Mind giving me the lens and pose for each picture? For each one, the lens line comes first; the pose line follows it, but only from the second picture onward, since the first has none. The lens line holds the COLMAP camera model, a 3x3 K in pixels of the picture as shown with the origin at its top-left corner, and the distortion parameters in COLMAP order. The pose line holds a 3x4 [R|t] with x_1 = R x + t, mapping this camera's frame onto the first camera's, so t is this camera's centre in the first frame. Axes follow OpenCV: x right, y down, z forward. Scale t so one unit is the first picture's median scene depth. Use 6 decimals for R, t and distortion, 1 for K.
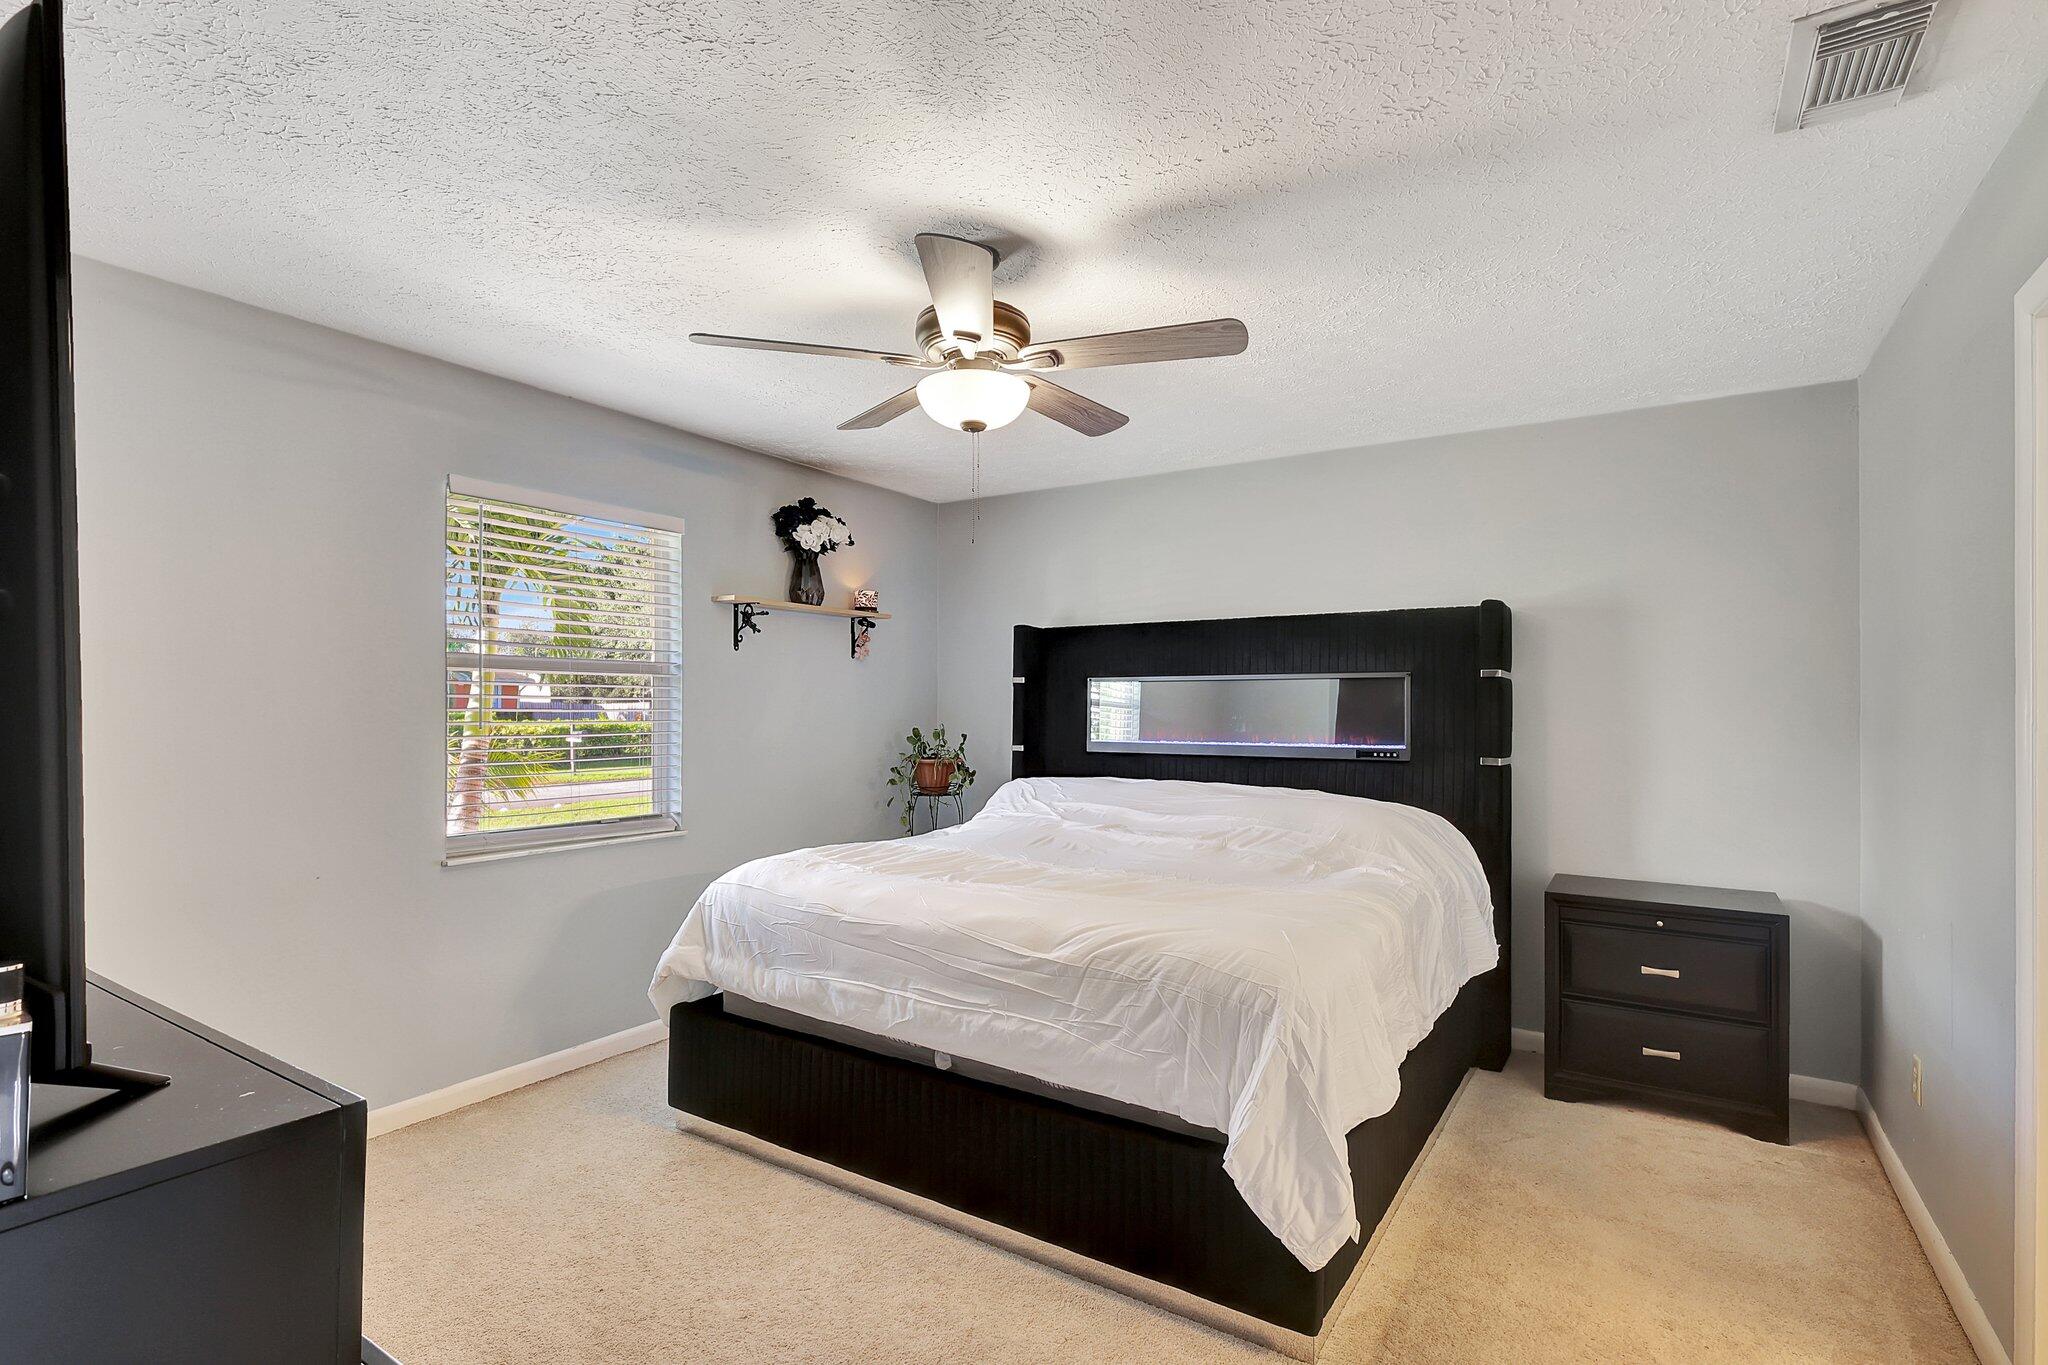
lens RADIAL K [[956.7, 0, 1027.7], [0, 956.7, 700.5], [0, 0, 1]] dist [0.001153, 0.000206]
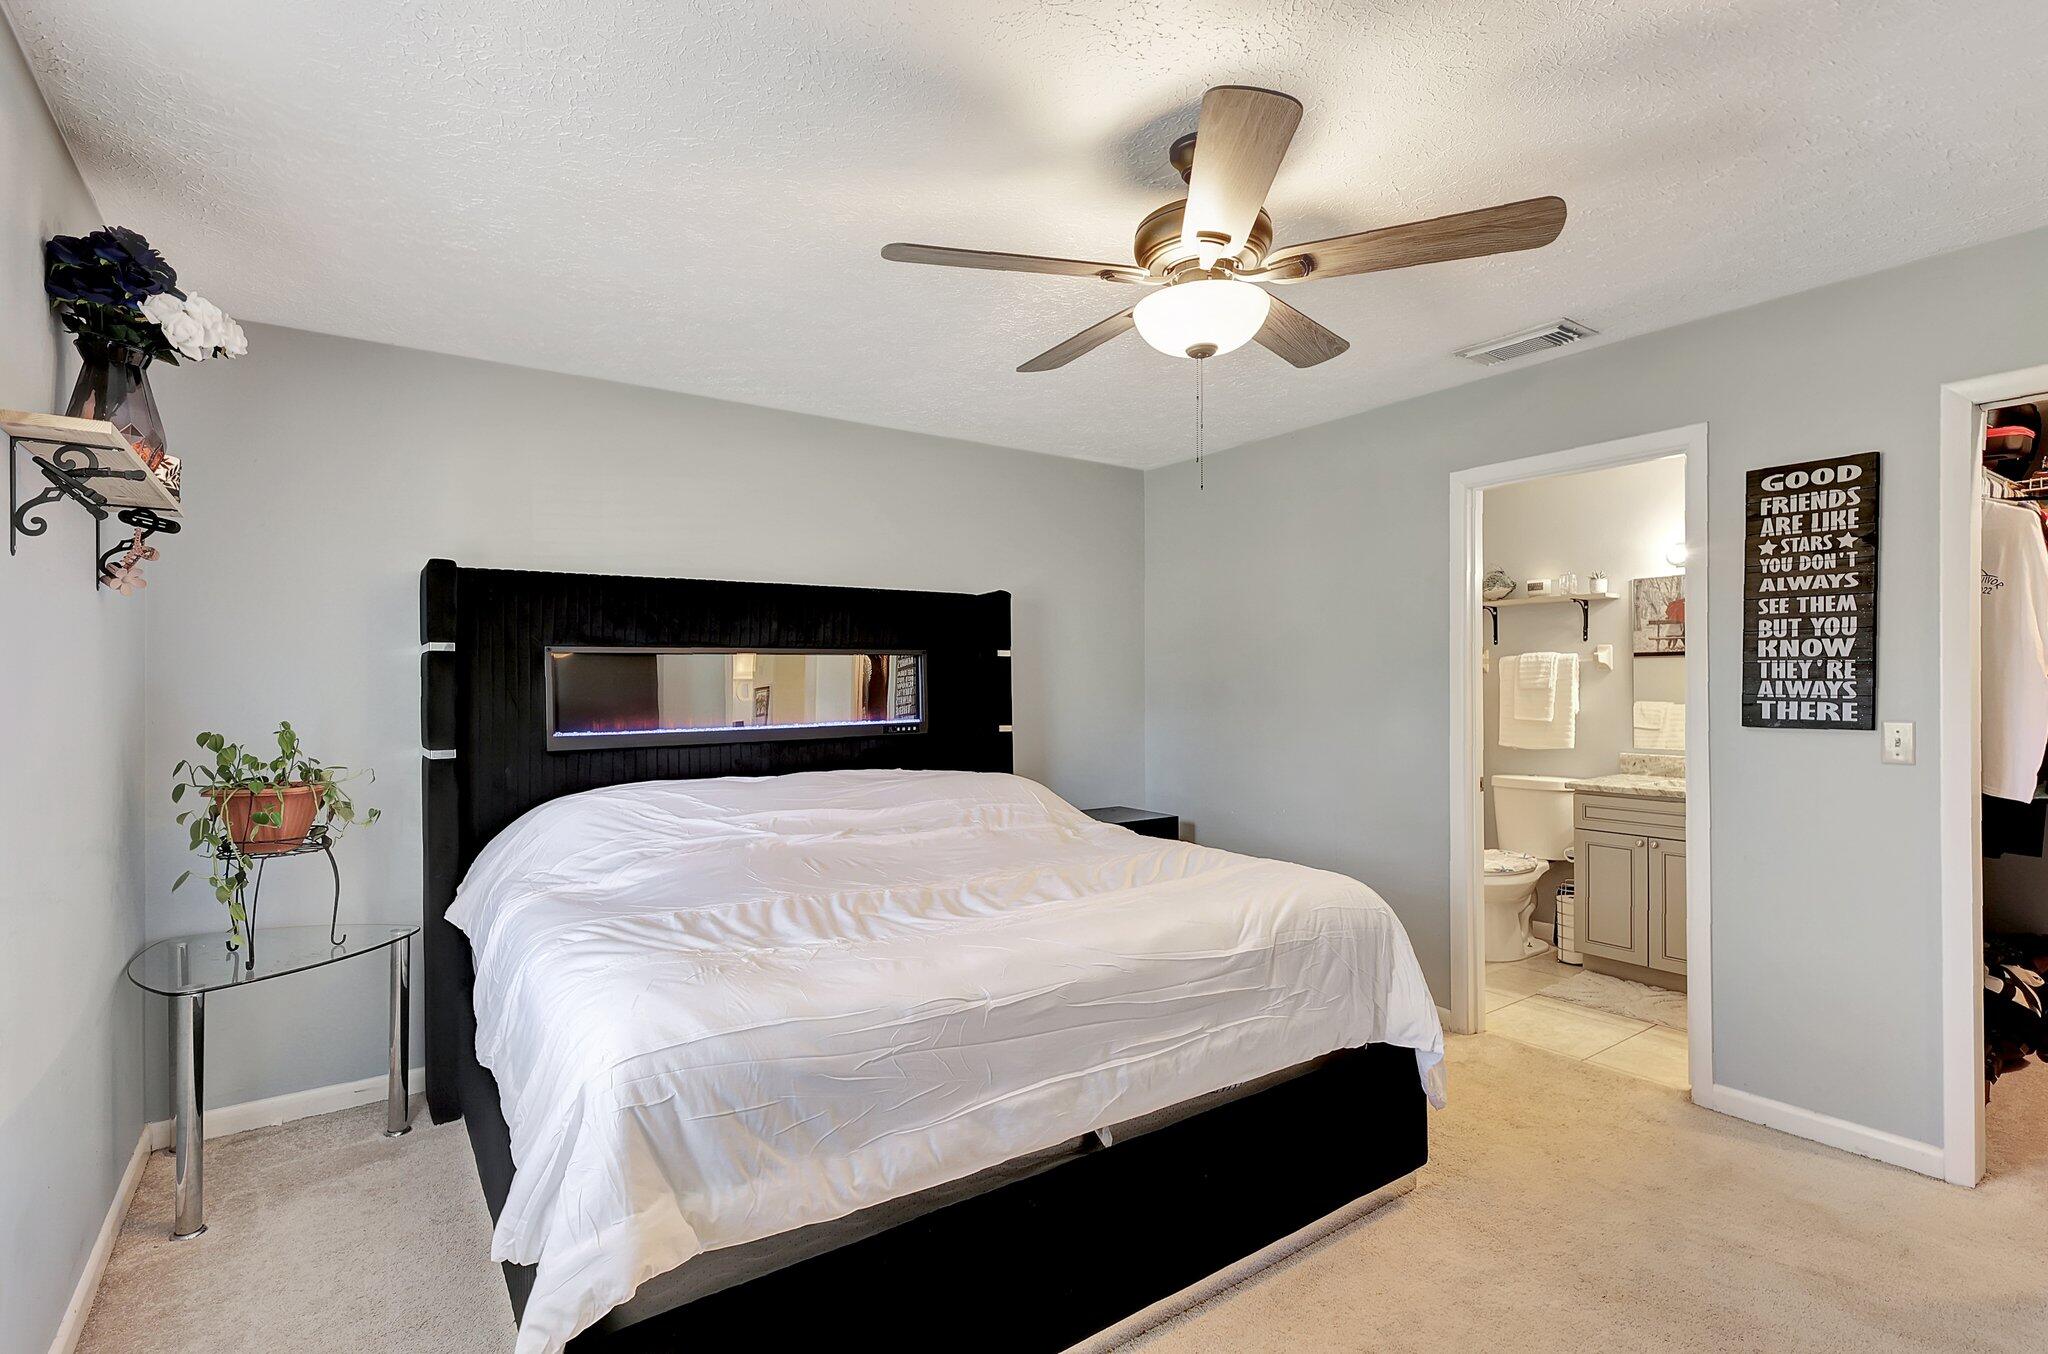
lens RADIAL K [[950.3, 0, 1020.5], [0, 950.3, 673.3], [0, 0, 1]] dist [-0.003274, -0.000447]
pose [[0.383782, -0.000622, 0.923423, -0.794711], [0.004144, 0.999991, -0.001048, -0.002107], [-0.923414, 0.004229, 0.383781, 0.726822]]
